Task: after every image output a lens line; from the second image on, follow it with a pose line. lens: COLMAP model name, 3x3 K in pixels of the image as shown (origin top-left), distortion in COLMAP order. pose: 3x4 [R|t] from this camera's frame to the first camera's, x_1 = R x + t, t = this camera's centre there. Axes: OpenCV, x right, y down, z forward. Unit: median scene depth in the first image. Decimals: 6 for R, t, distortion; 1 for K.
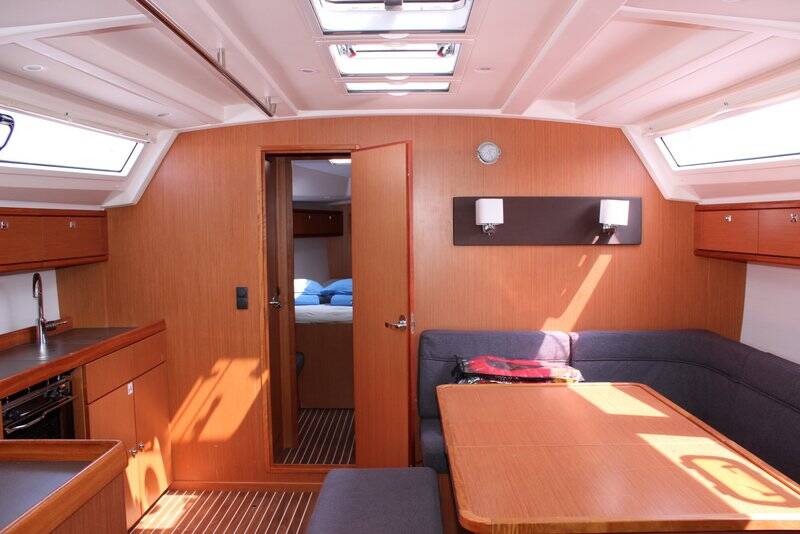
lens RADIAL K [[658.6, 0, 405.5], [0, 658.6, 265.1], [0, 0, 1]] dist [-0.160101, 0.138542]
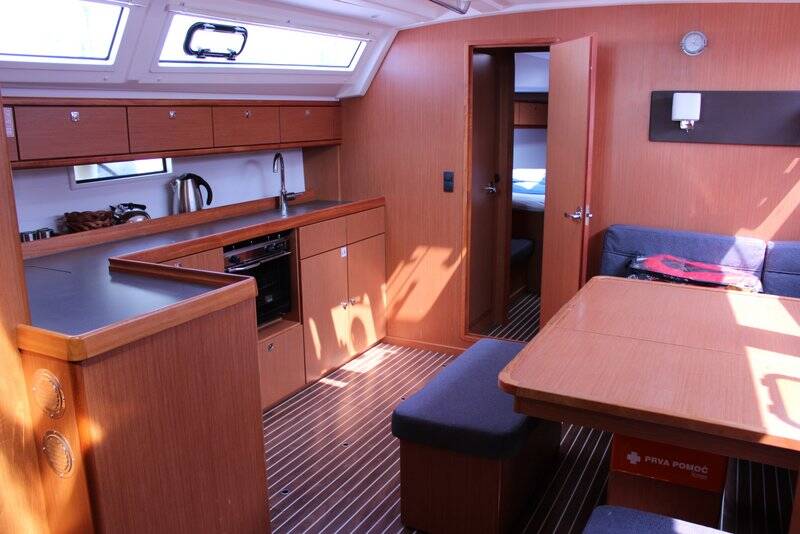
lens RADIAL K [[658.6, 0, 405.5], [0, 658.6, 265.1], [0, 0, 1]] dist [-0.160101, 0.138542]
pose [[0.892281, 0.109515, -0.437996, 0.197871], [-0.034903, 0.983963, 0.174925, -0.003033], [0.450128, -0.140795, 0.881794, -0.037750]]
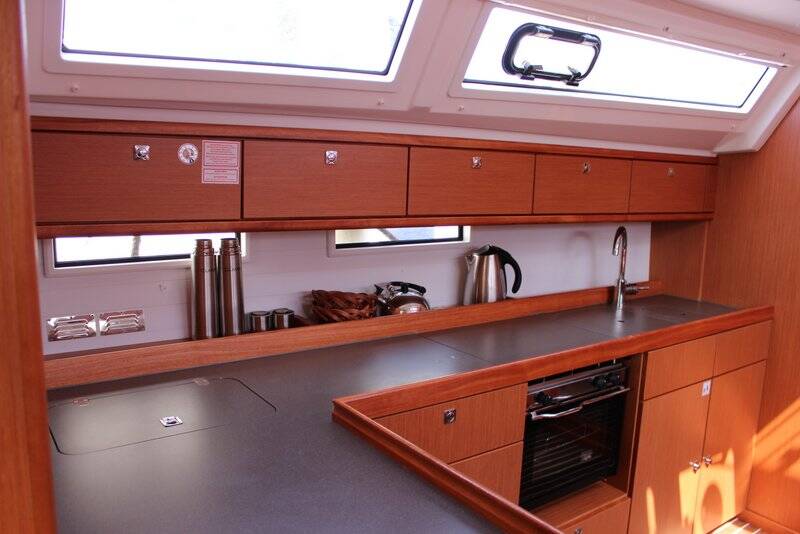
lens RADIAL K [[658.6, 0, 405.5], [0, 658.6, 265.1], [0, 0, 1]] dist [-0.160101, 0.138542]
pose [[0.592356, 0.158607, -0.789910, -0.052378], [-0.090519, 0.987325, 0.130366, -0.020907], [0.800575, -0.005721, 0.599205, 0.218851]]
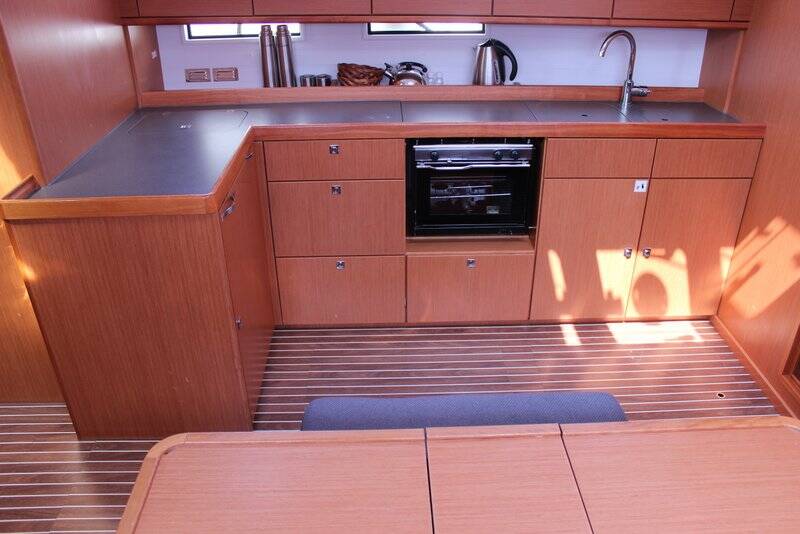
lens RADIAL K [[658.6, 0, 405.5], [0, 658.6, 265.1], [0, 0, 1]] dist [-0.160101, 0.138542]
pose [[0.044740, 0.497730, -0.866177, 0.336948], [-0.060452, 0.866805, 0.494969, -0.117703], [0.997168, 0.030218, 0.068870, 0.563938]]
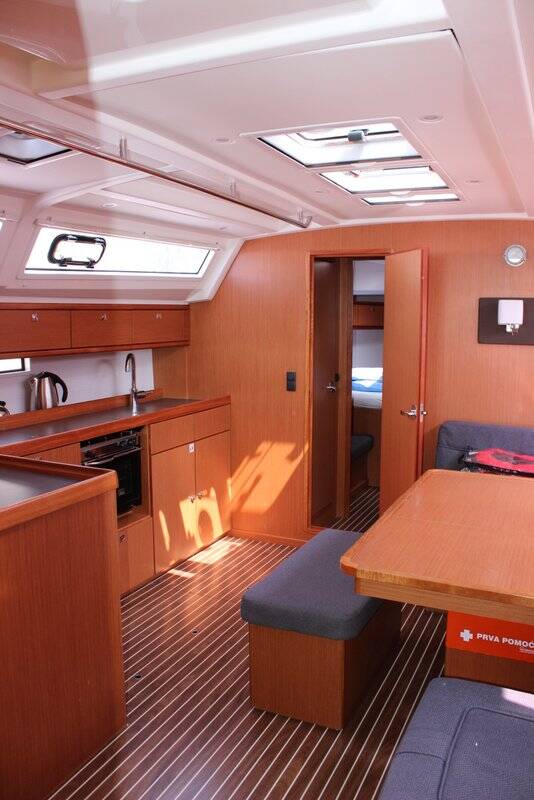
lens RADIAL K [[658.6, 0, 267.3], [0, 658.6, 387.1], [0, 0, 1]] dist [-0.160101, 0.138542]
pose [[0.906633, 0.061342, -0.417437, 0.216017], [-0.039036, 0.997327, 0.061773, -0.011191], [0.420110, -0.039711, 0.906604, -0.096563]]
